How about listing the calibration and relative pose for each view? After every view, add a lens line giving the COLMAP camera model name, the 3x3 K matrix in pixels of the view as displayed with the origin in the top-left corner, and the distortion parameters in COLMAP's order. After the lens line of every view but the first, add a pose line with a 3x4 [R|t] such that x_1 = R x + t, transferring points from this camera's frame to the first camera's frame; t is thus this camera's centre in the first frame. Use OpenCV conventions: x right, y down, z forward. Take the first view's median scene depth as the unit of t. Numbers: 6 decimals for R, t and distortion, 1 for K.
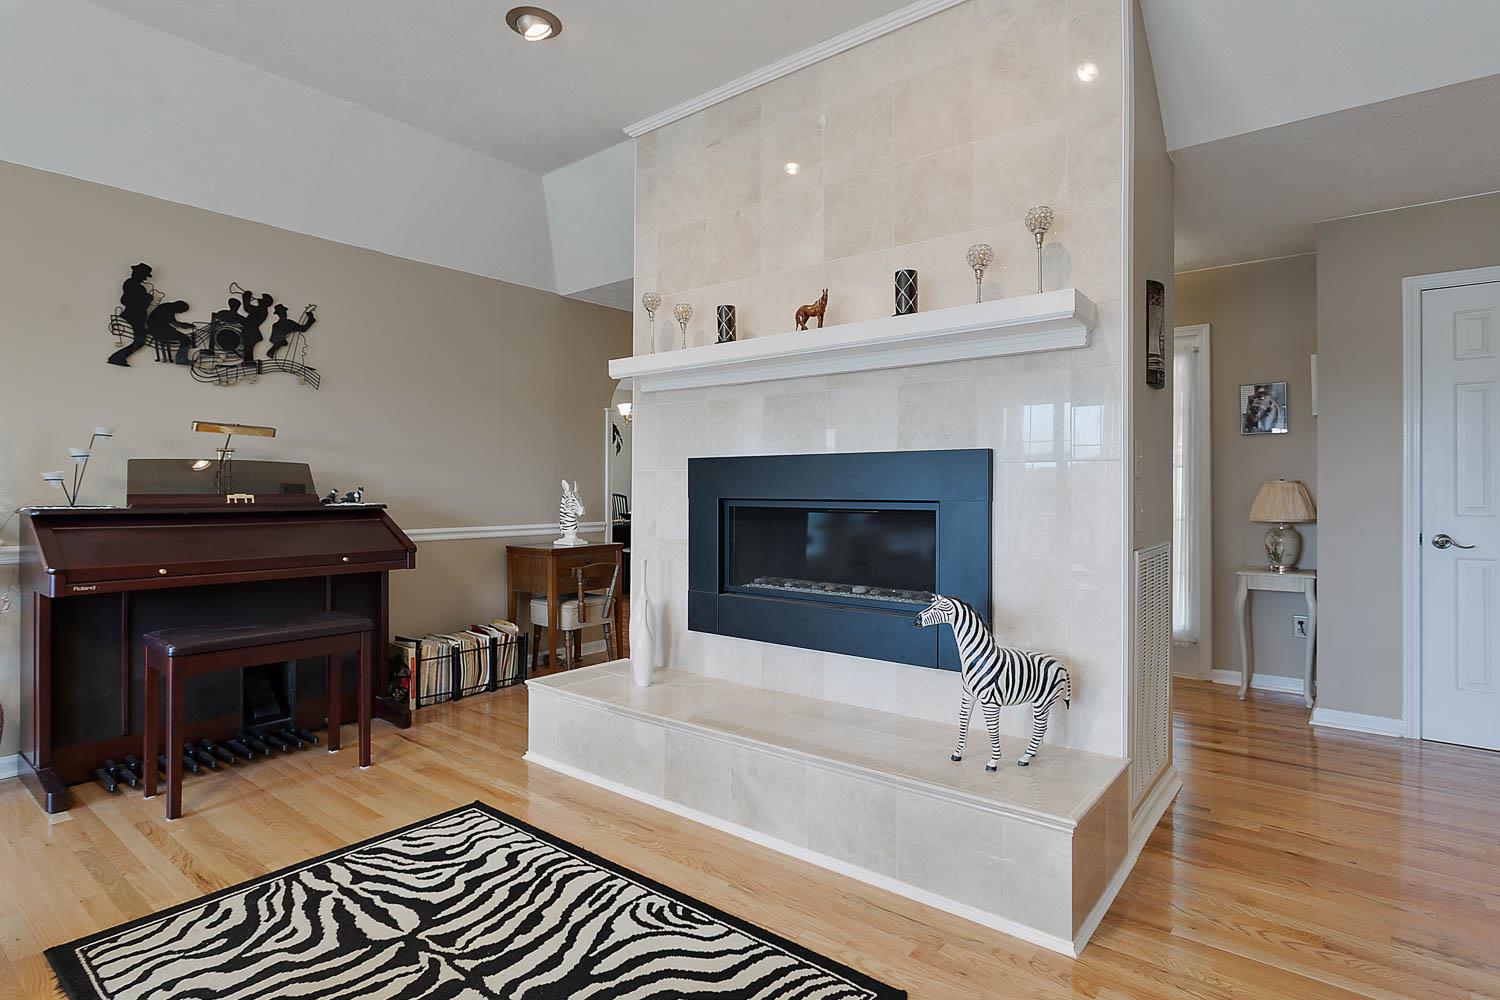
lens RADIAL K [[774.9, 0, 742.9], [0, 774.9, 489.2], [0, 0, 1]] dist [-0.017848, 0.001987]
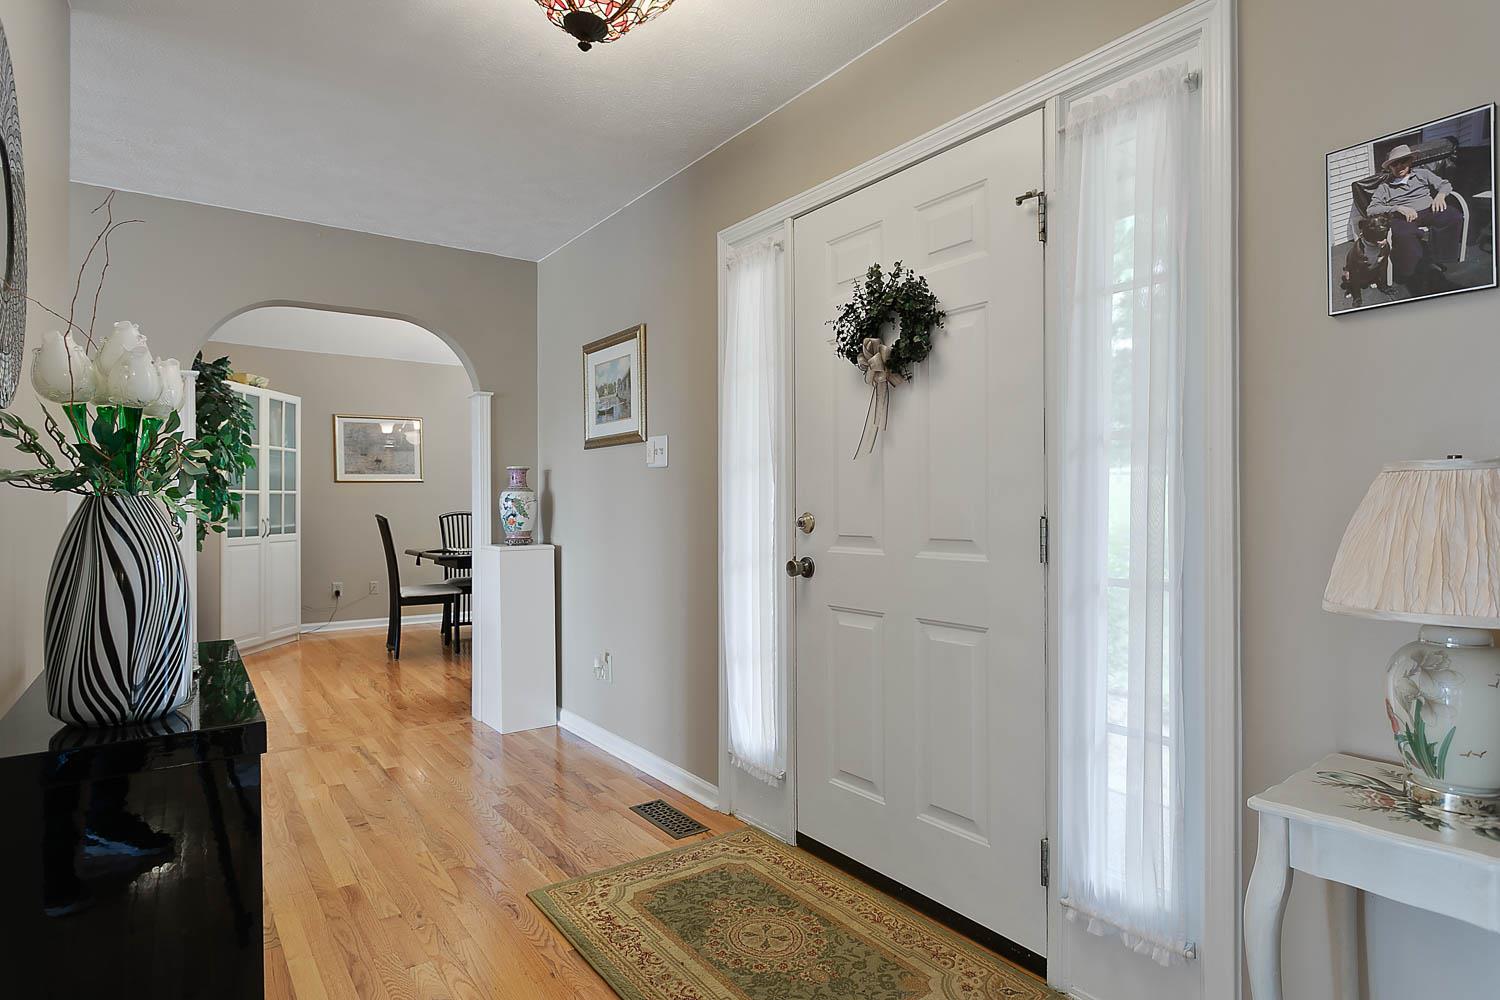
lens RADIAL K [[811.1, 0, 747.9], [0, 811.1, 501.4], [0, 0, 1]] dist [-0.008386, -0.001000]
pose [[0.958431, -0.010951, -0.285114, 0.522509], [0.009052, 0.999927, -0.007977, 0.003135], [0.285181, 0.005064, 0.958460, 0.636304]]
